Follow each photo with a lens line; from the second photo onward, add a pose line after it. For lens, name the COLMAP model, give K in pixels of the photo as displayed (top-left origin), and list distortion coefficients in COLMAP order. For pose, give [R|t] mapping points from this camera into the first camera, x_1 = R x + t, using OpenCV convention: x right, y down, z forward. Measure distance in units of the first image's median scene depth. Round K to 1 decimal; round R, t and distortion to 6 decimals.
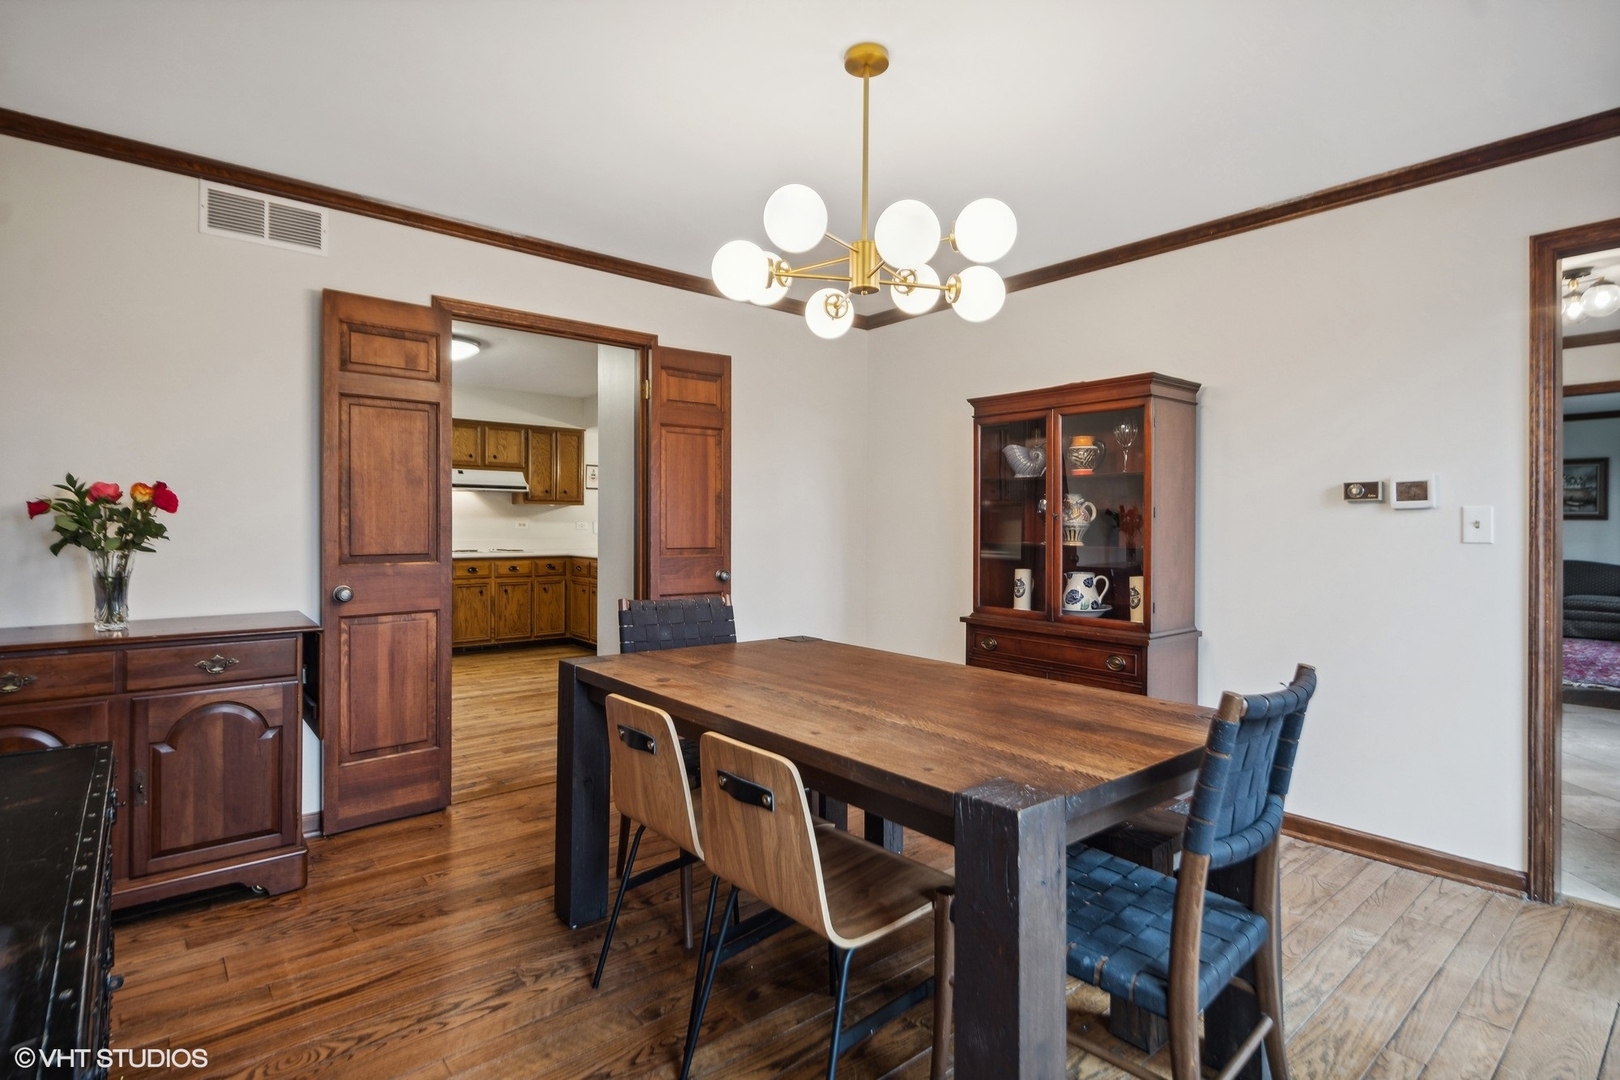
lens RADIAL K [[797.8, 0, 808.3], [0, 797.8, 531.3], [0, 0, 1]] dist [0.005651, -0.004689]
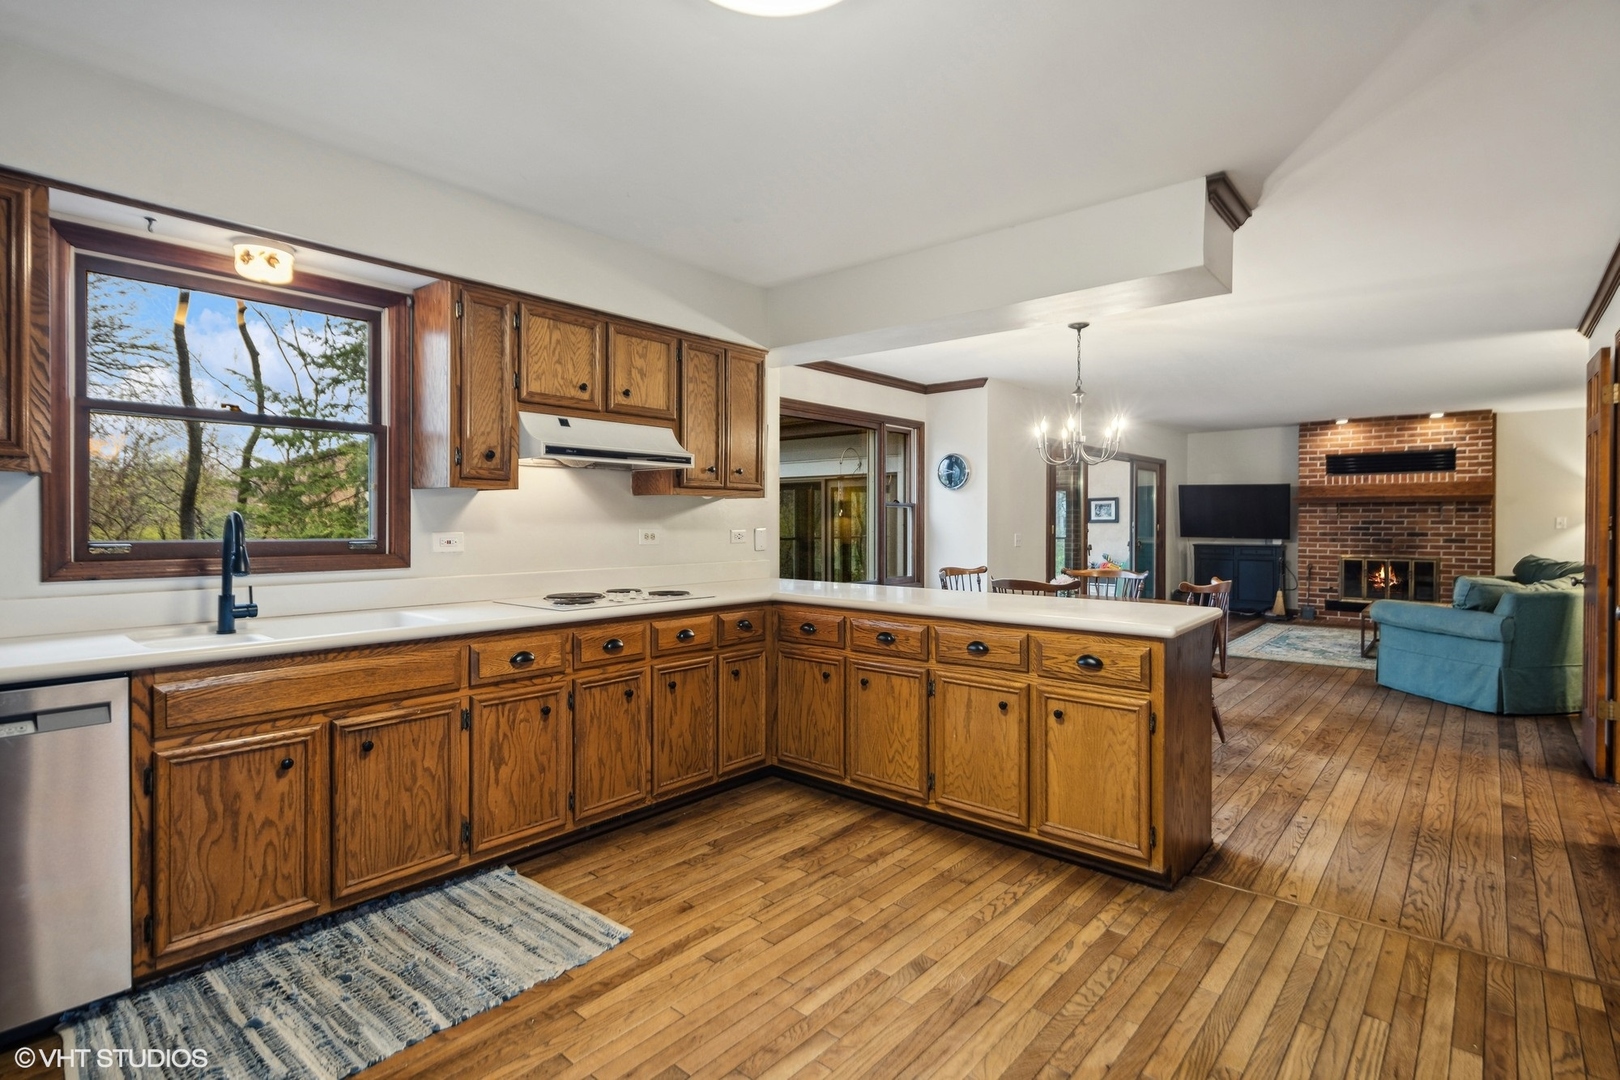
lens RADIAL K [[797.8, 0, 802.7], [0, 797.8, 526.1], [0, 0, 1]] dist [0.005651, -0.004689]
pose [[0.986627, -0.008509, 0.162774, -0.373566], [0.008786, 0.999961, -0.000981, -0.014445], [-0.162759, 0.002398, 0.986663, 0.533453]]
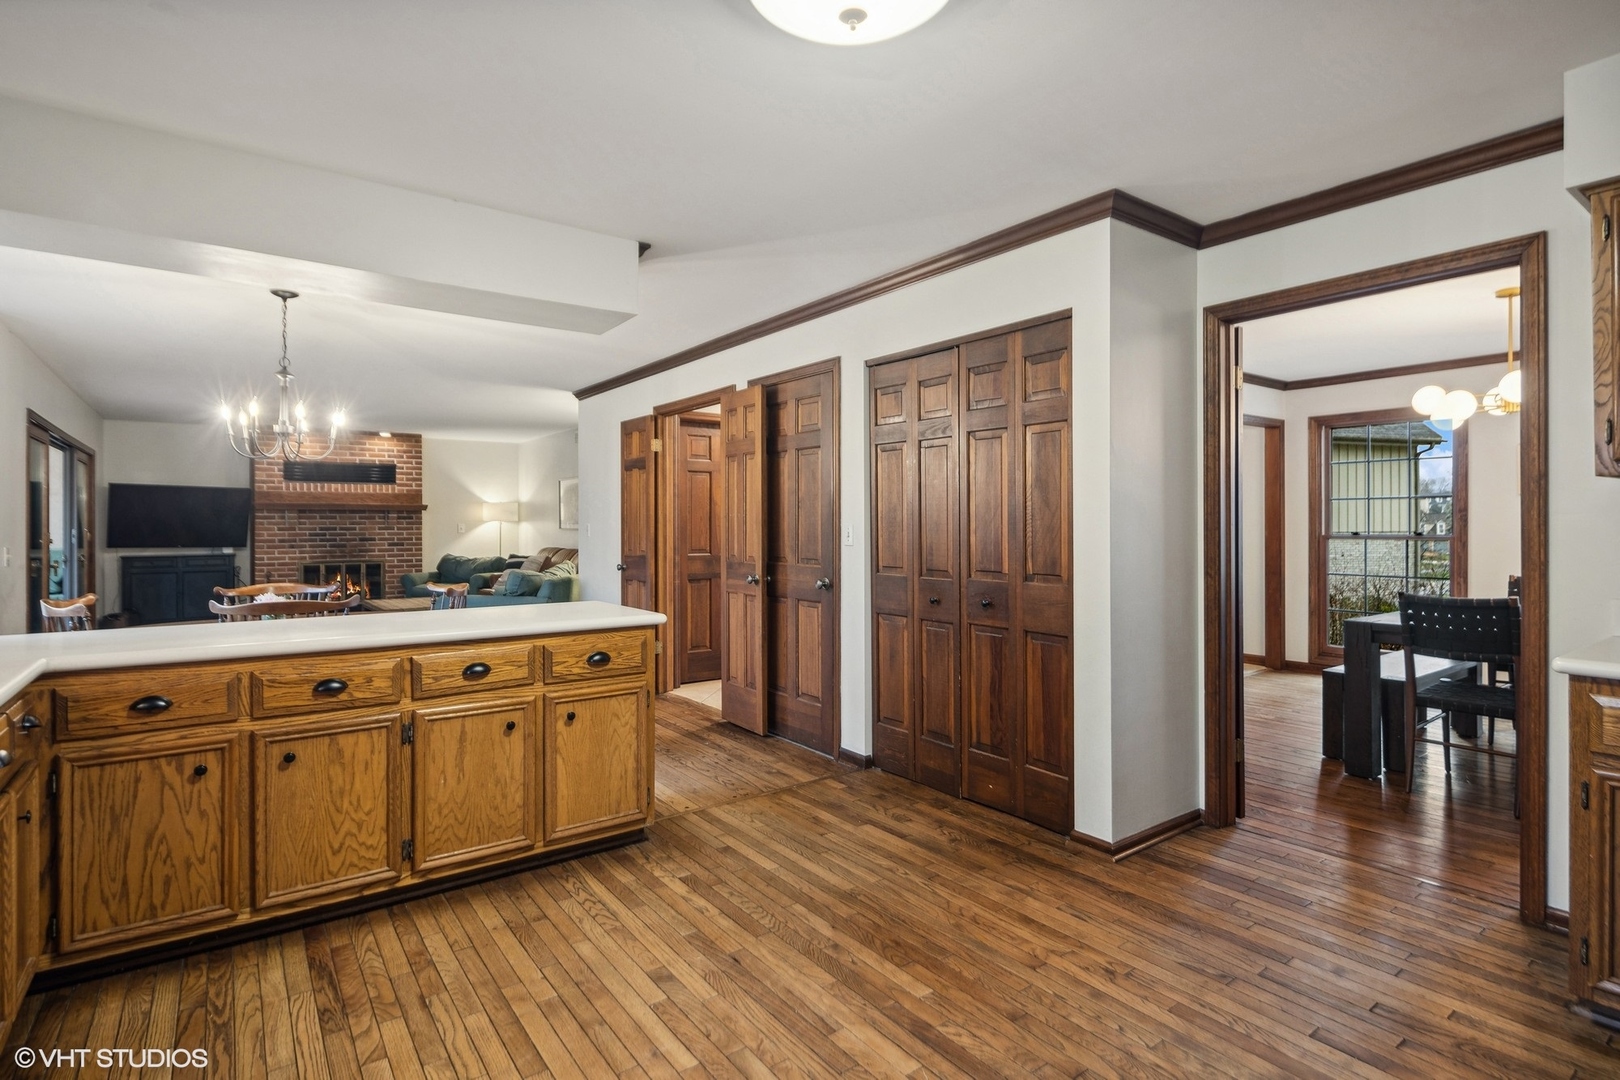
lens RADIAL K [[797.8, 0, 822.4], [0, 797.8, 531.3], [0, 0, 1]] dist [0.005651, -0.004689]
pose [[0.047325, -0.014234, 0.998778, -0.575147], [0.011455, 0.999840, 0.013706, -0.018187], [-0.998814, 0.010793, 0.047480, 0.749743]]
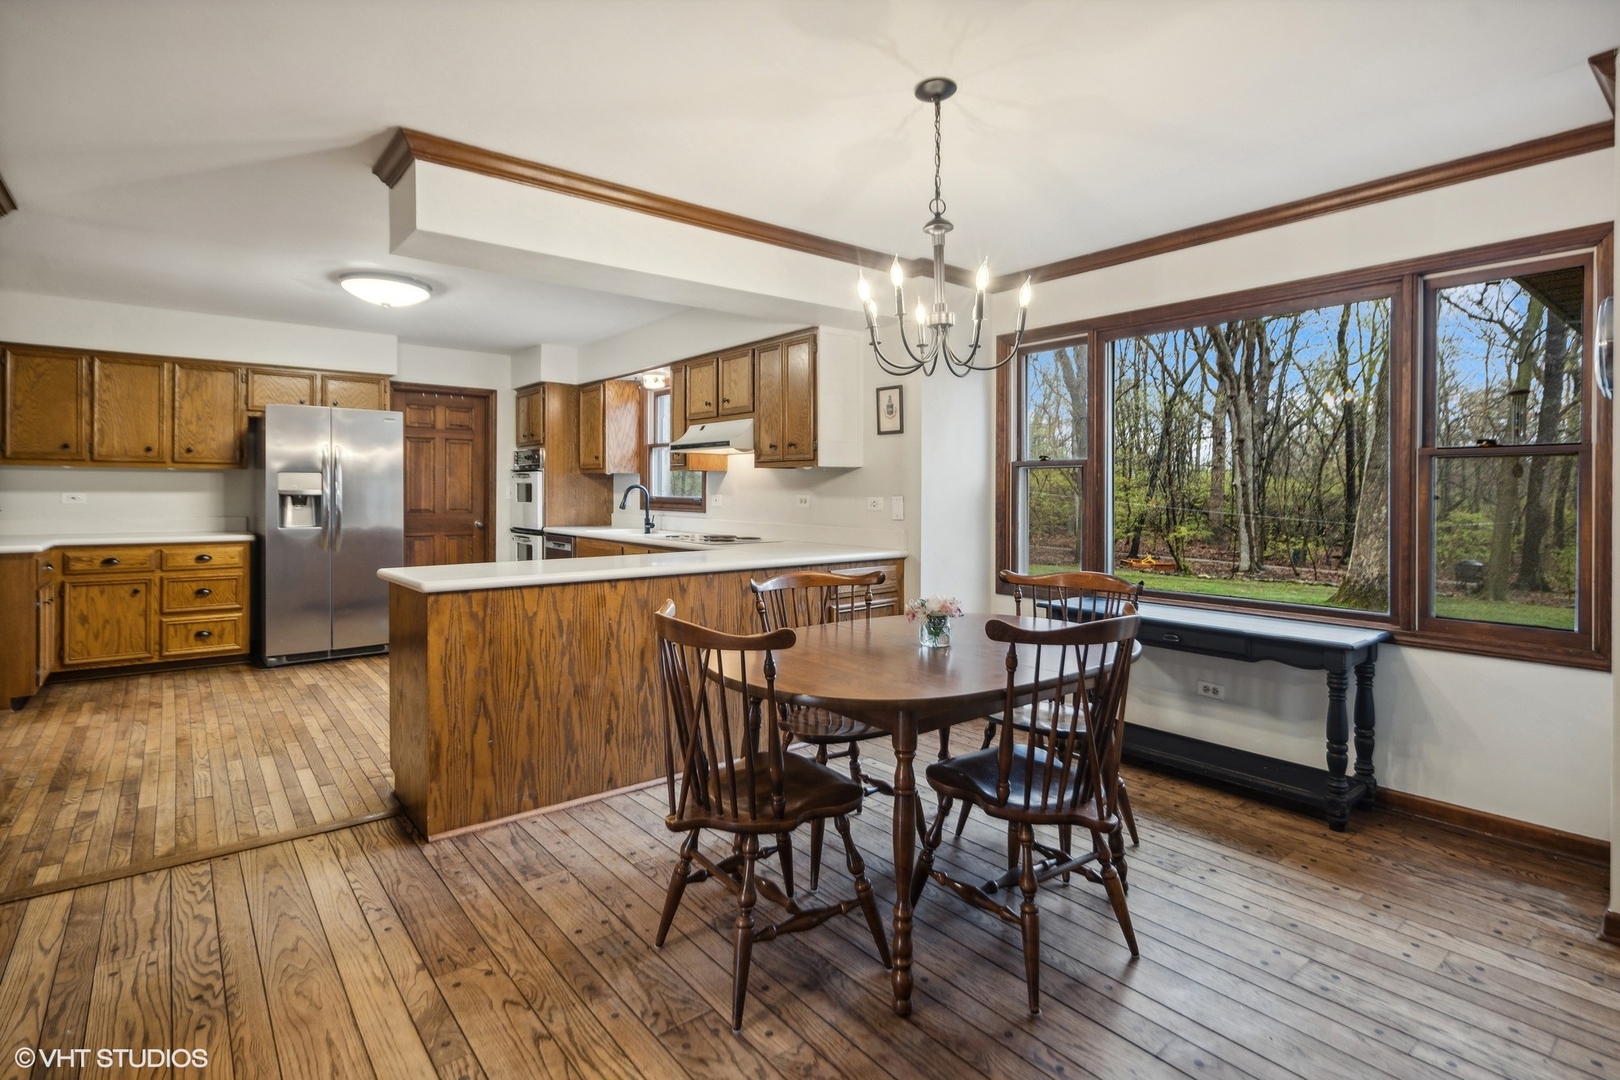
lens RADIAL K [[797.8, 0, 807.1], [0, 797.8, 493.6], [0, 0, 1]] dist [0.005651, -0.004689]
pose [[-0.027800, -0.003929, -0.999606, 0.284553], [-0.012752, 0.999912, -0.003575, -0.012547], [0.999532, 0.012648, -0.027848, 1.104986]]
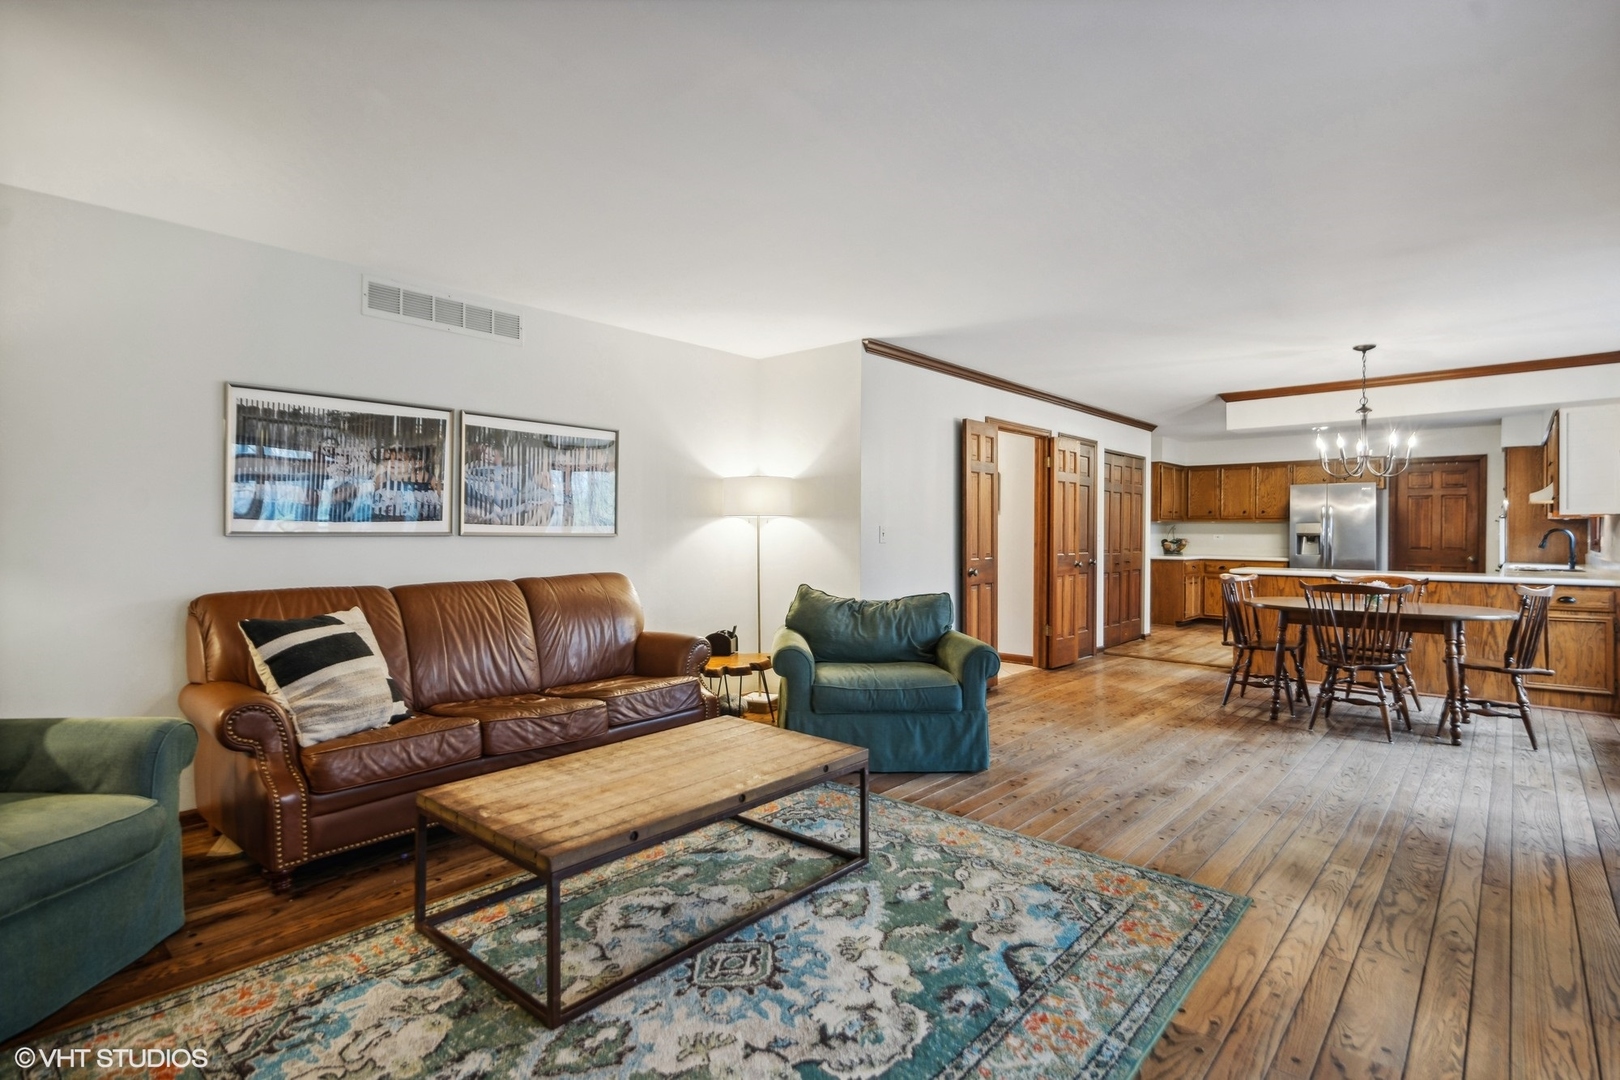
lens RADIAL K [[797.8, 0, 807.8], [0, 797.8, 531.9], [0, 0, 1]] dist [0.005651, -0.004689]
pose [[-0.989798, -0.009506, -0.142160, 0.542749], [-0.010931, 0.999898, 0.009245, -0.017417], [0.142057, 0.010704, -0.989801, 1.782205]]
